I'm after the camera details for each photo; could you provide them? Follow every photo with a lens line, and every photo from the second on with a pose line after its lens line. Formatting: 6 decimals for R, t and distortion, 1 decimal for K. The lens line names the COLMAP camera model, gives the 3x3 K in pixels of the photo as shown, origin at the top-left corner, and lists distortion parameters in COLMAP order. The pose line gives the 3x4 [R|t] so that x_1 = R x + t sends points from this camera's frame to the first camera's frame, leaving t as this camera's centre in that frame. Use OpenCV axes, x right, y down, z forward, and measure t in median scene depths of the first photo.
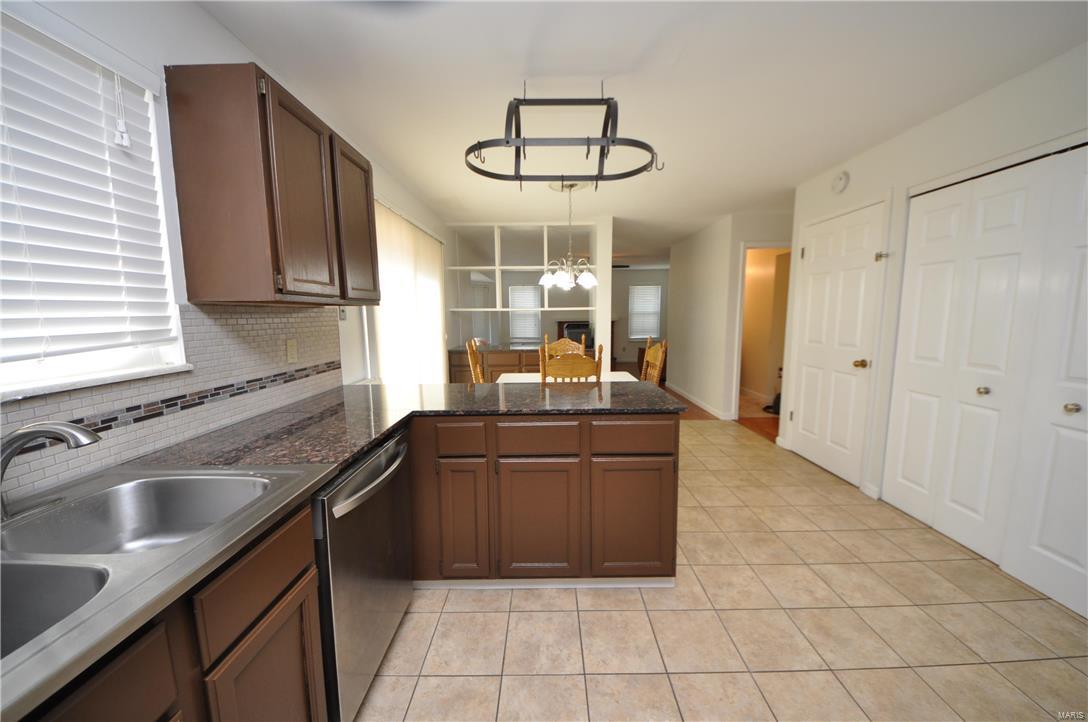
lens RADIAL K [[382.5, 0, 549.6], [0, 382.5, 361.5], [0, 0, 1]] dist [0.029015, -0.019668]
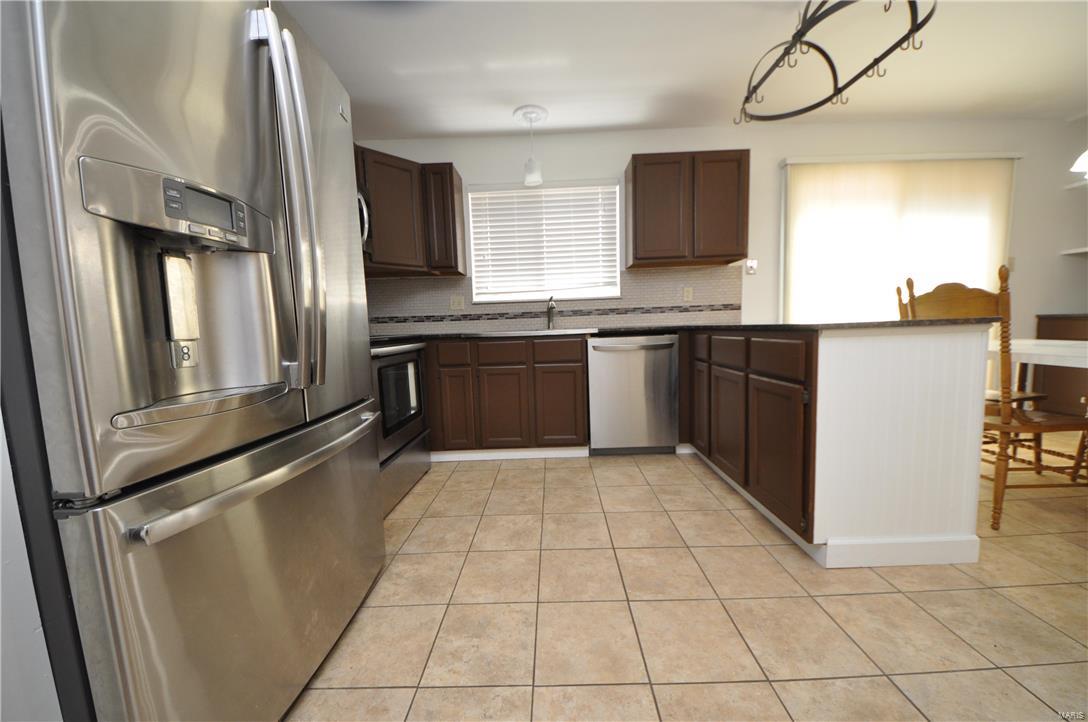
lens RADIAL K [[382.5, 0, 549.6], [0, 382.5, 361.5], [0, 0, 1]] dist [0.029015, -0.019668]
pose [[-0.011359, 0.100926, -0.994829, 1.152295], [-0.087965, 0.990935, 0.101535, 0.163948], [0.996059, 0.088663, -0.002378, 0.469225]]
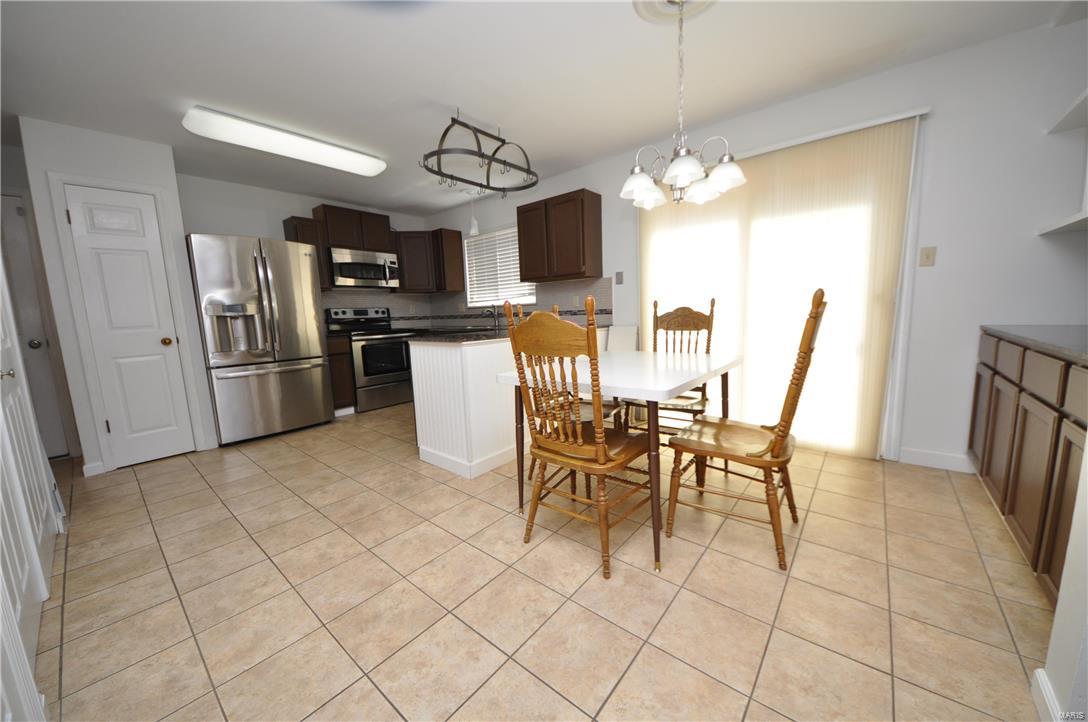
lens RADIAL K [[382.5, 0, 549.6], [0, 382.5, 361.5], [0, 0, 1]] dist [0.029015, -0.019668]
pose [[-0.632790, 0.133729, -0.762688, 1.217037], [-0.052195, 0.975367, 0.214325, -0.165066], [0.772562, 0.175432, -0.610223, 2.488733]]
